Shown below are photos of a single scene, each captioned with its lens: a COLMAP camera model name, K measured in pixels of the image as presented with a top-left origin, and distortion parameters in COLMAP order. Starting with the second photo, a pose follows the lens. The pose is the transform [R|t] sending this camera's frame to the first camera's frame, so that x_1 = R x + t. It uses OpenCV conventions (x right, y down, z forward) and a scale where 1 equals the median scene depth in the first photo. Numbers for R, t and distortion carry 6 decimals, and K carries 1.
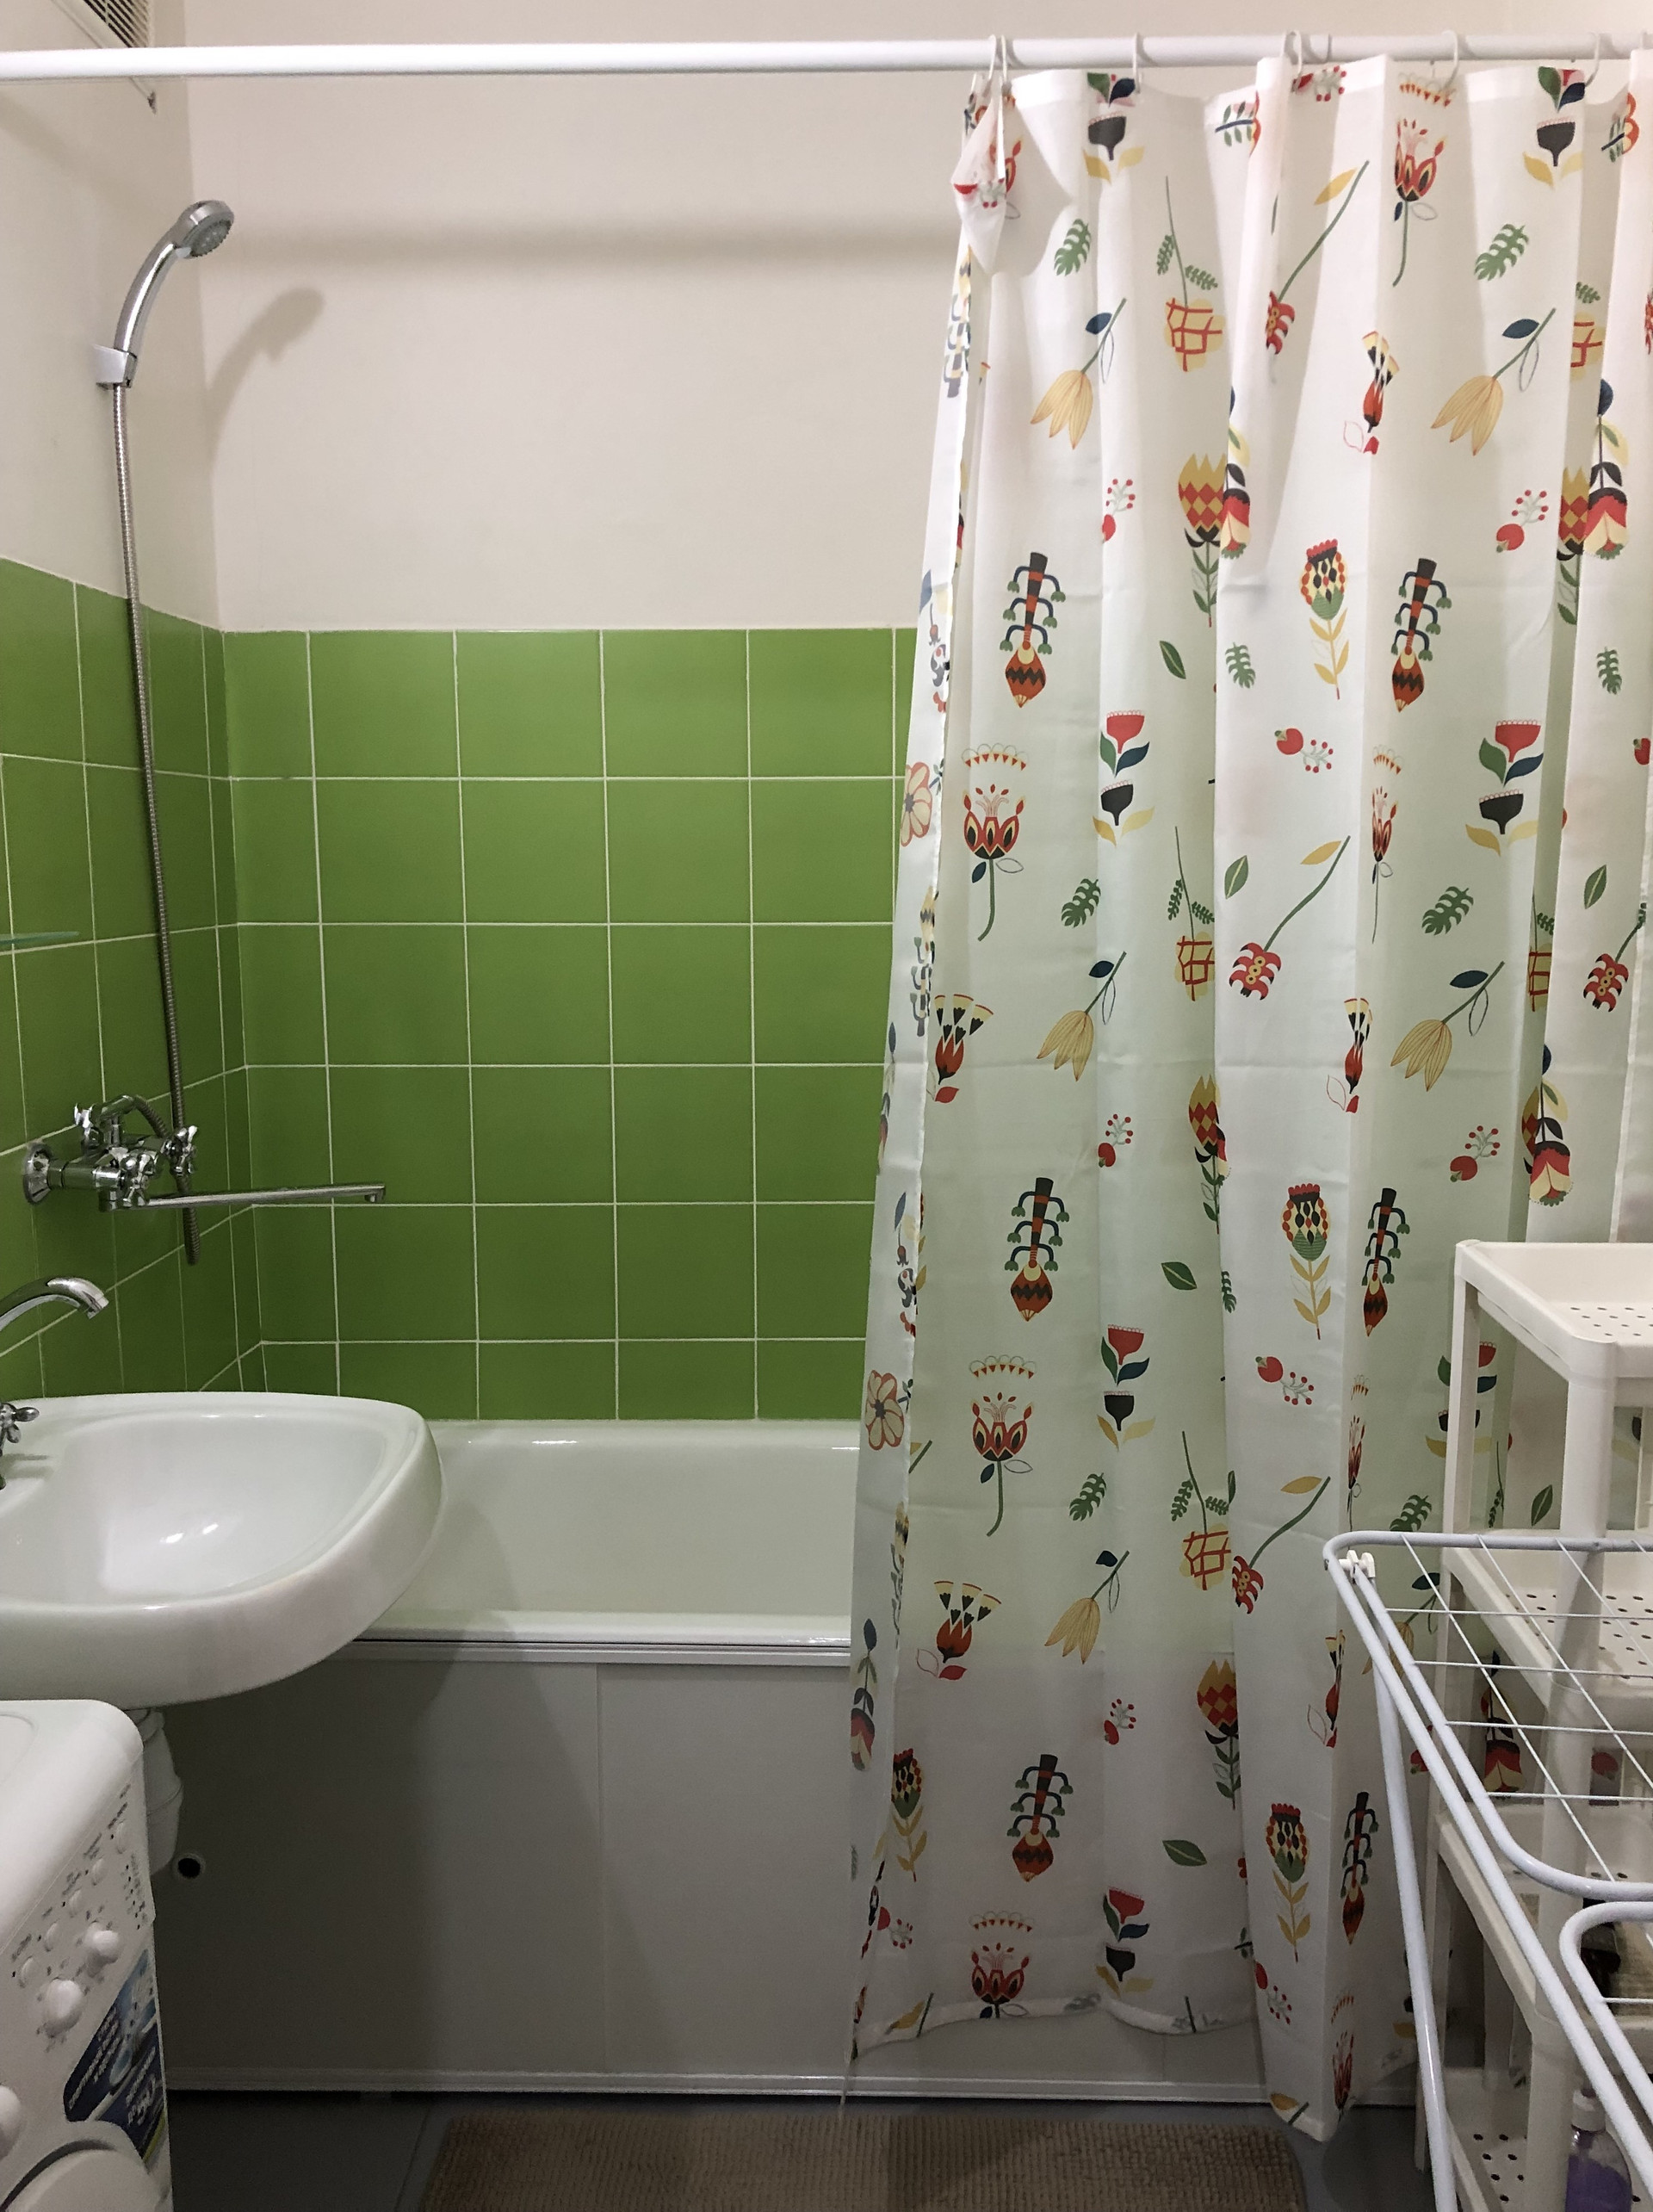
lens RADIAL K [[1804.0, 0, 839.6], [0, 1804.0, 1099.9], [0, 0, 1]] dist [0.044161, -0.071528]
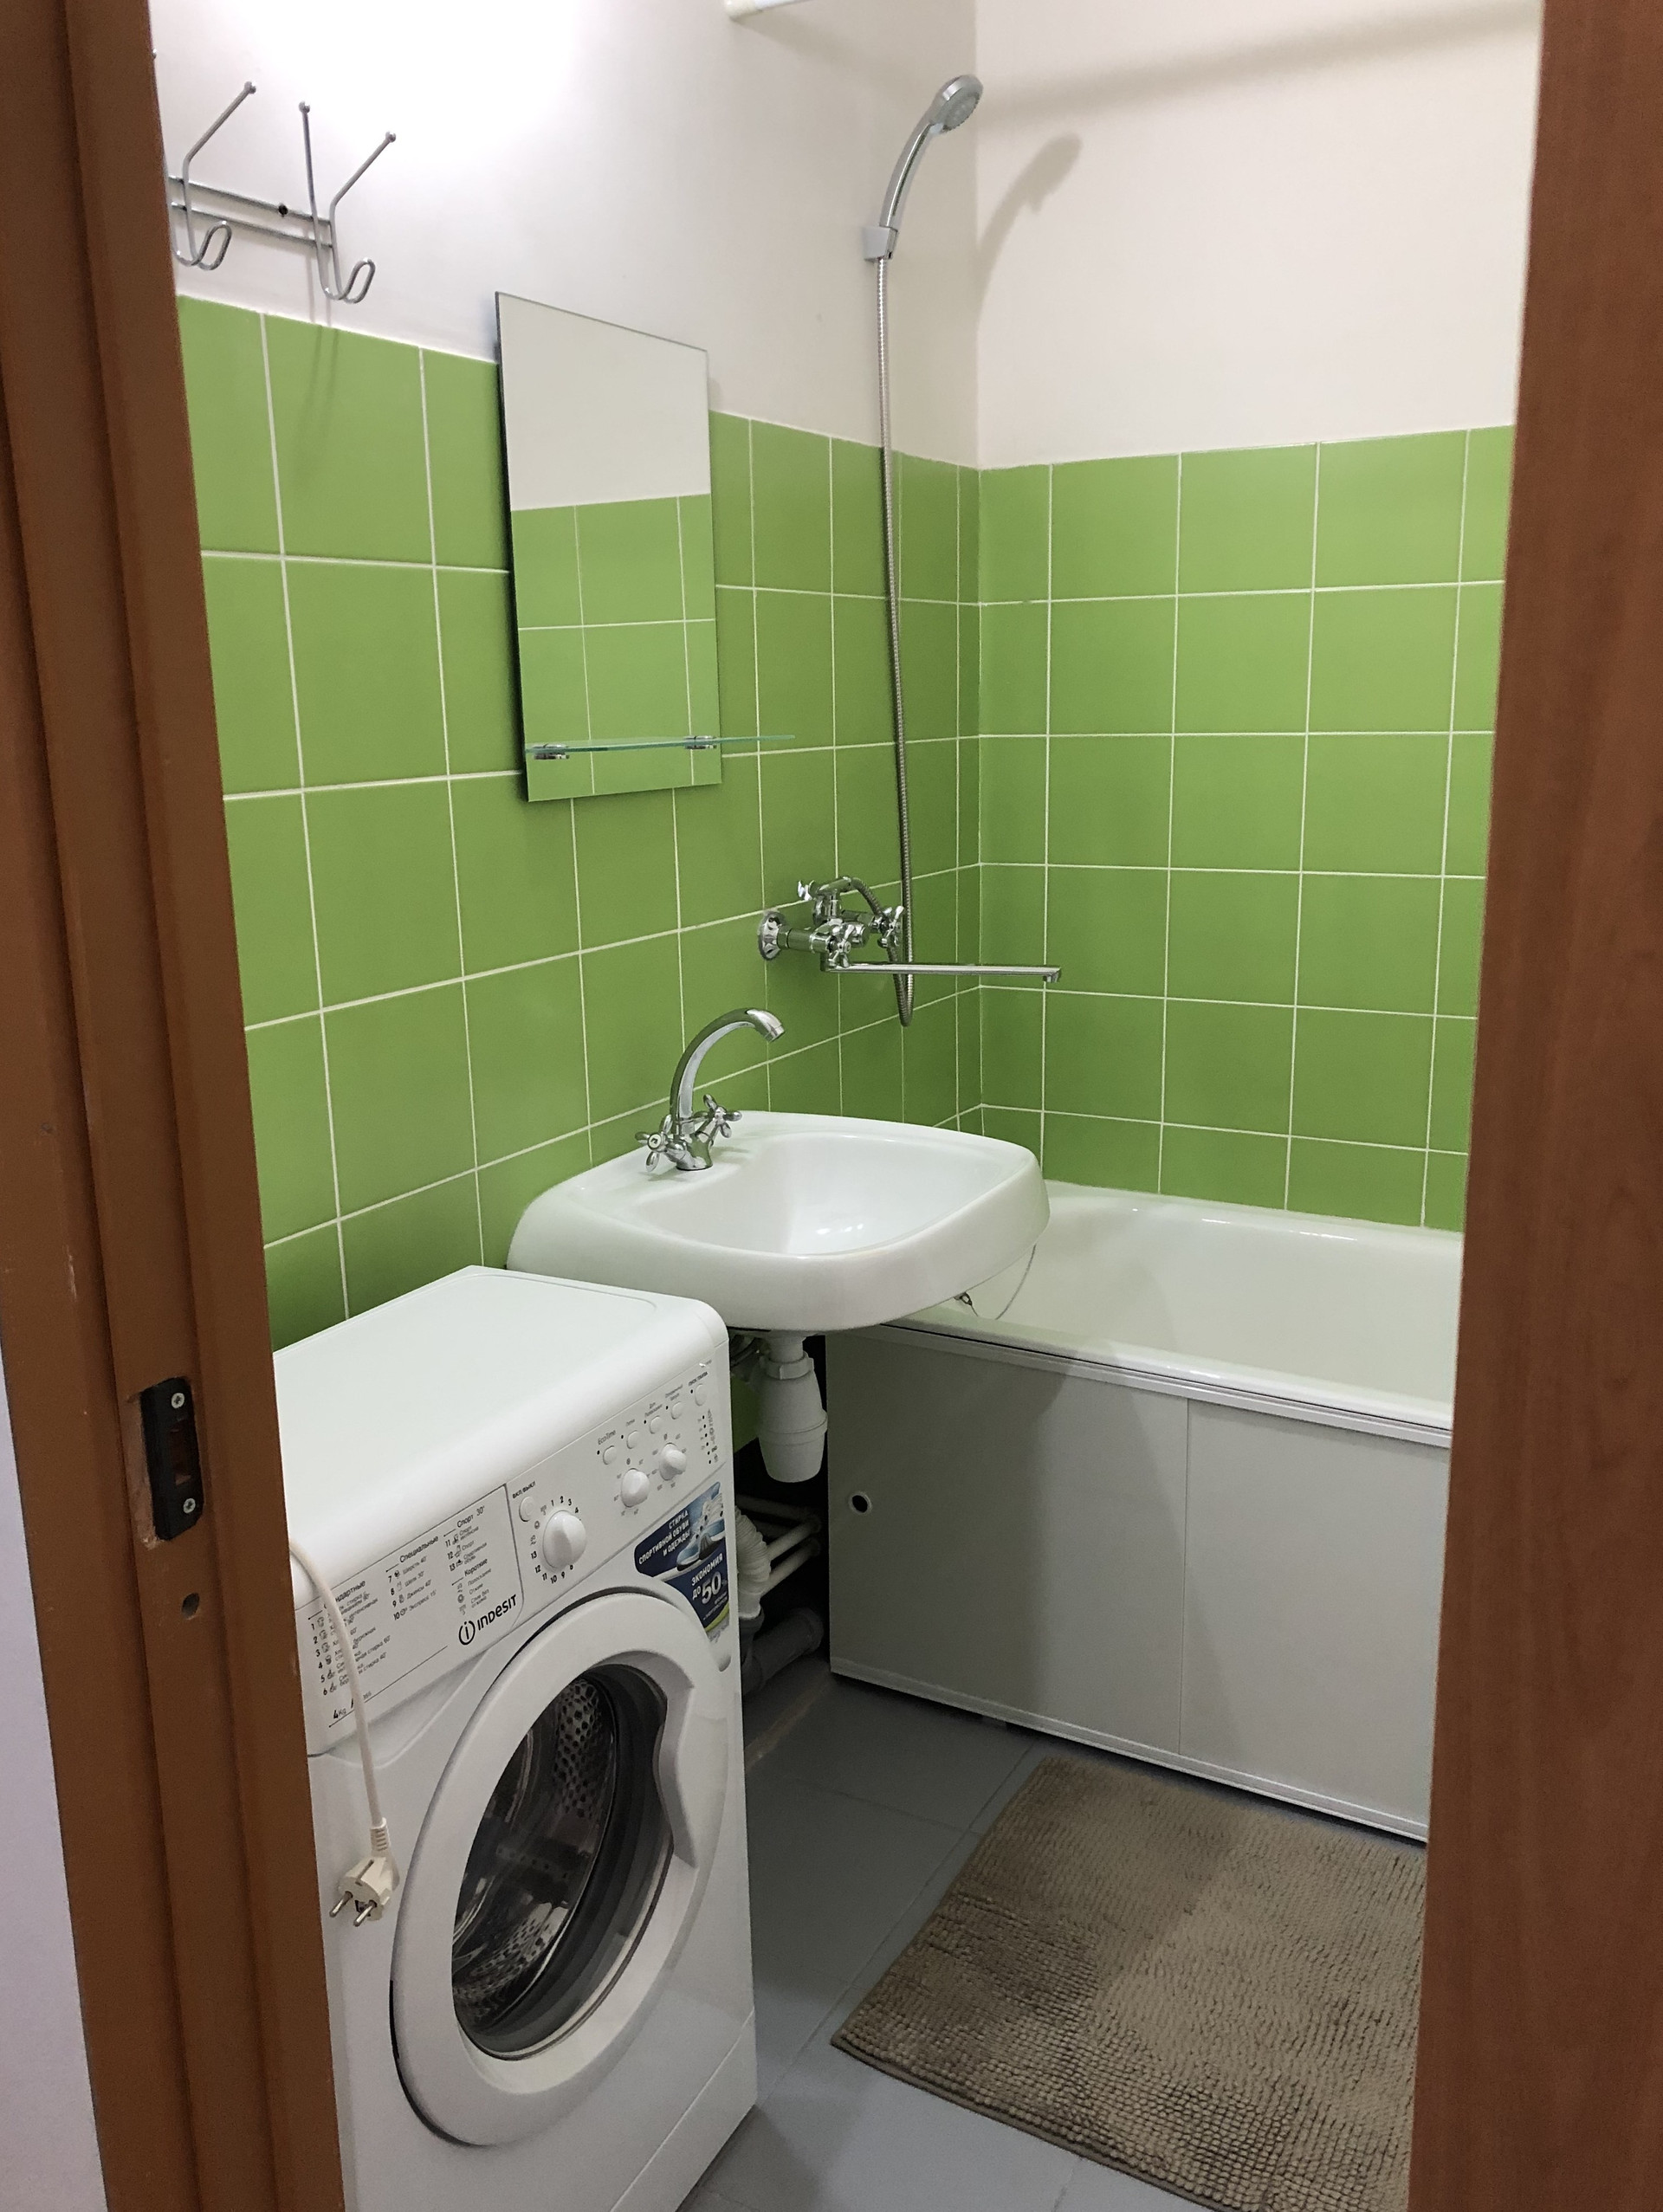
lens RADIAL K [[1804.1, 0, 822.1], [0, 1804.1, 1109.5], [0, 0, 1]] dist [0.044161, -0.071528]
pose [[0.883316, 0.096025, -0.458838, 0.158099], [-0.050256, 0.992552, 0.110971, 0.018857], [0.466077, -0.074963, 0.881563, -0.079295]]
